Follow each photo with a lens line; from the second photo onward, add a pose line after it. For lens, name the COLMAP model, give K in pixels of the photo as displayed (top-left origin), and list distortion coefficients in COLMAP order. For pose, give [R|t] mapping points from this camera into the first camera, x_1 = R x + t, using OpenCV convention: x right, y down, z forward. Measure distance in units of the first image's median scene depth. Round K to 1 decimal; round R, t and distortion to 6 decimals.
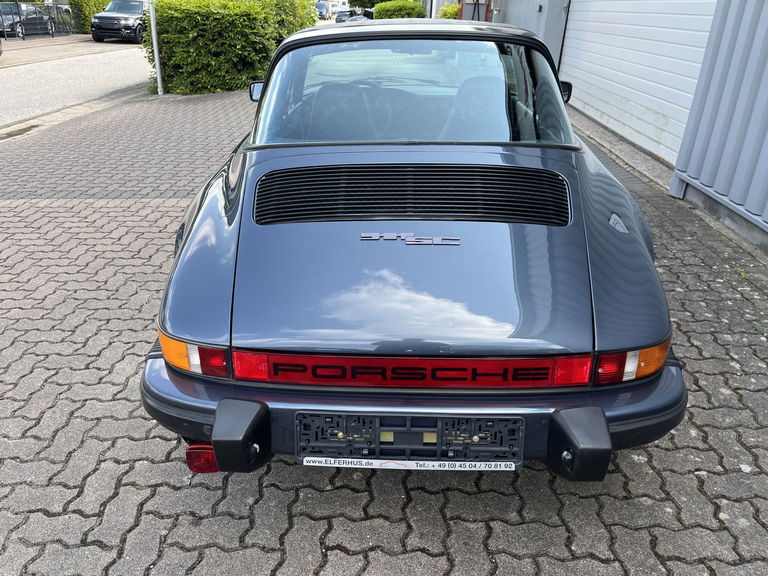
lens RADIAL K [[575.2, 0, 387.1], [0, 575.2, 290.4], [0, 0, 1]] dist [0.023370, -0.020014]
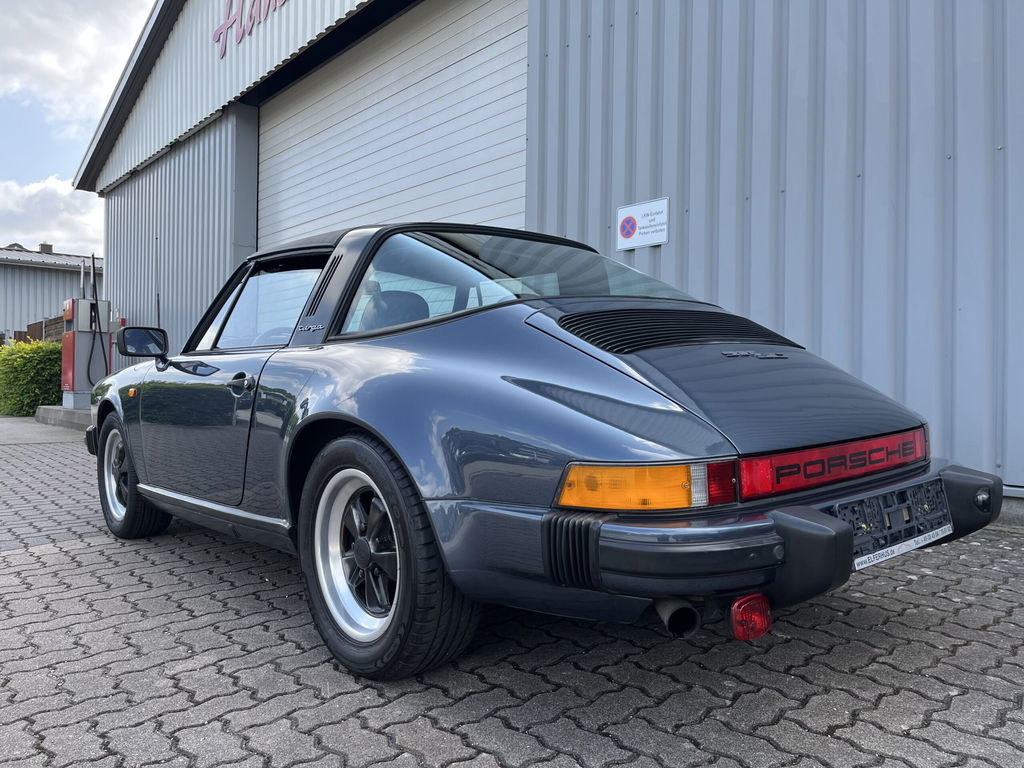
lens RADIAL K [[767.0, 0, 542.7], [0, 767.0, 355.0], [0, 0, 1]] dist [0.023370, -0.020014]
pose [[0.710502, 0.008935, 0.703639, -1.072138], [0.294974, 0.904049, -0.309331, 0.195076], [-0.638888, 0.427335, 0.639693, 0.368385]]
